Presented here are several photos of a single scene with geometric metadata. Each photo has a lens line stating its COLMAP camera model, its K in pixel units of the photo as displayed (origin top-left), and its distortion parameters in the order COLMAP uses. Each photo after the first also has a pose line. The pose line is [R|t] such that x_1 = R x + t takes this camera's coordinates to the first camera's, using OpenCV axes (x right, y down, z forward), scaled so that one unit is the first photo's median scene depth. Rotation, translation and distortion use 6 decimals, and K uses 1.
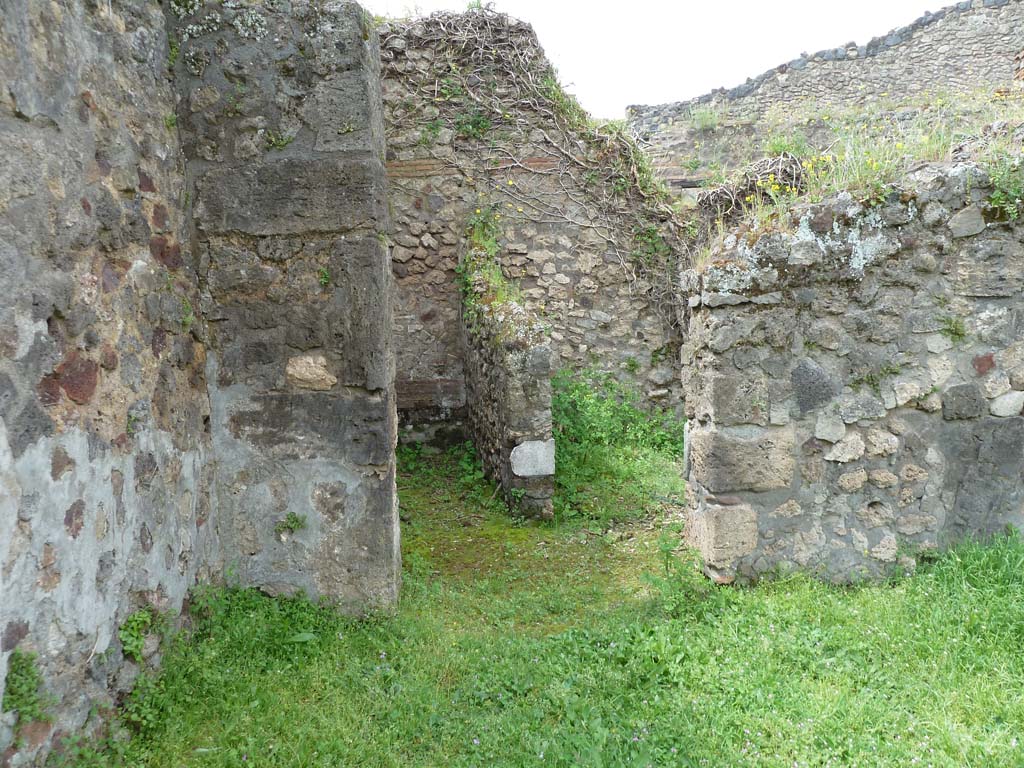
lens RADIAL K [[770.8, 0, 513.0], [0, 770.8, 384.3], [0, 0, 1]] dist [-0.036513, 0.009248]
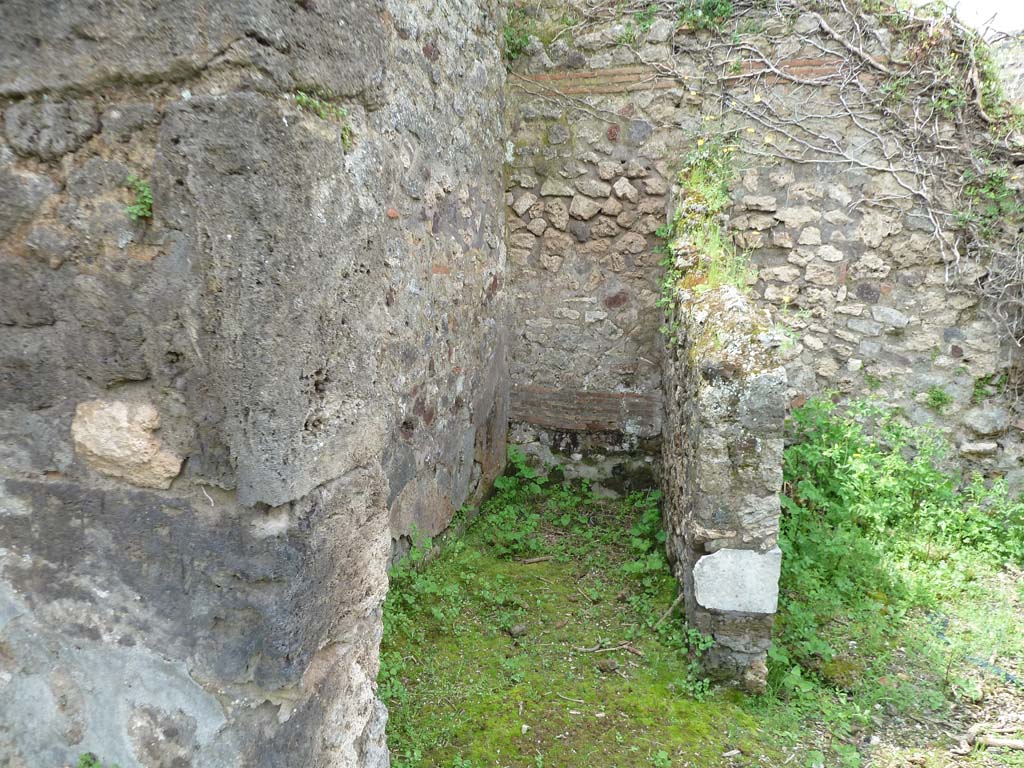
lens RADIAL K [[770.8, 0, 513.8], [0, 770.8, 381.5], [0, 0, 1]] dist [-0.036513, 0.009248]
pose [[0.945368, 0.089932, -0.313356, 0.025612], [-0.080901, 0.995848, 0.041732, -0.038776], [0.315808, -0.014102, 0.948718, 0.331422]]
